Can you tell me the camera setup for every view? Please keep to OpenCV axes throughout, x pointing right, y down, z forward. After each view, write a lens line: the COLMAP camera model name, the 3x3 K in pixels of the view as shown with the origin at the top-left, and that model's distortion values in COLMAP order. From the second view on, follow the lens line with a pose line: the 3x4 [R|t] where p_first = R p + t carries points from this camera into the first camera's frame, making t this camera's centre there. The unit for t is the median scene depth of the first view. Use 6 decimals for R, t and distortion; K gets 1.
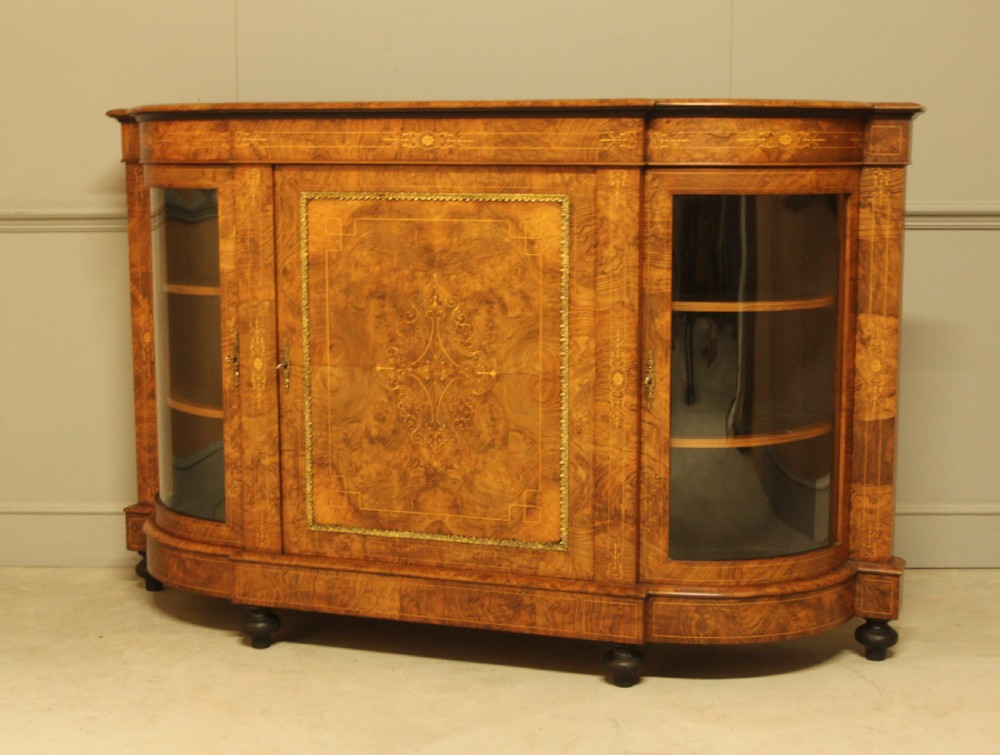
lens RADIAL K [[1611.1, 0, 504.1], [0, 1611.1, 390.9], [0, 0, 1]] dist [-0.015530, -0.077790]
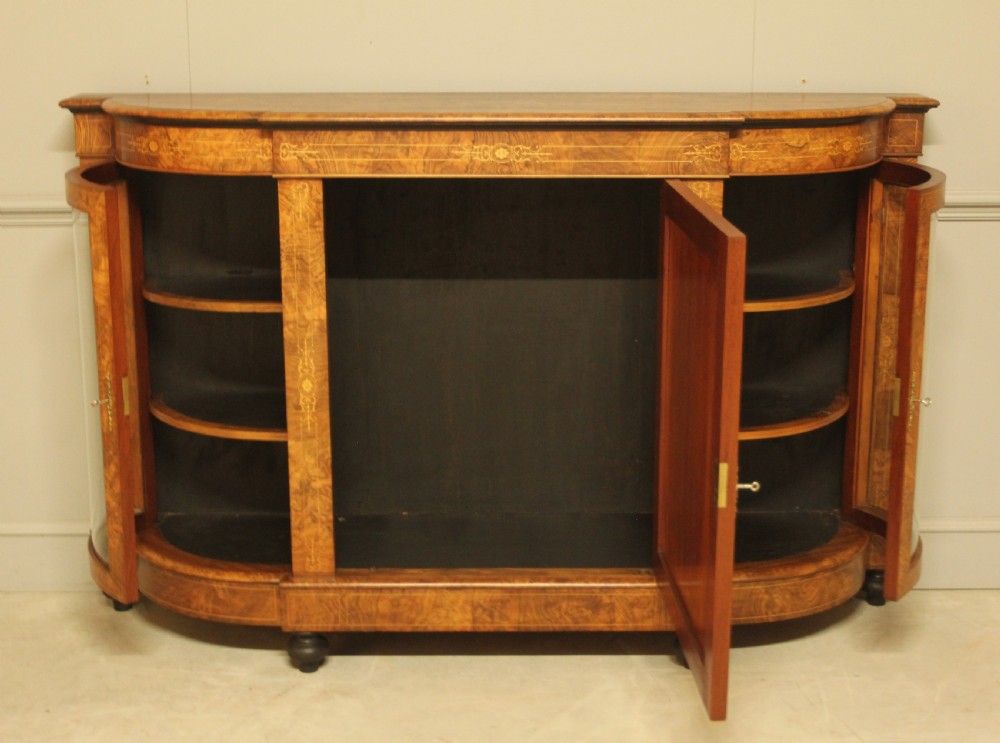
lens RADIAL K [[1620.3, 0, 521.0], [0, 1620.3, 369.7], [0, 0, 1]] dist [-0.008782, 0.023047]
pose [[0.943582, -0.082400, 0.320722, -0.350563], [0.047974, 0.992343, 0.113811, -0.132959], [-0.327644, -0.092003, 0.940311, 0.064360]]
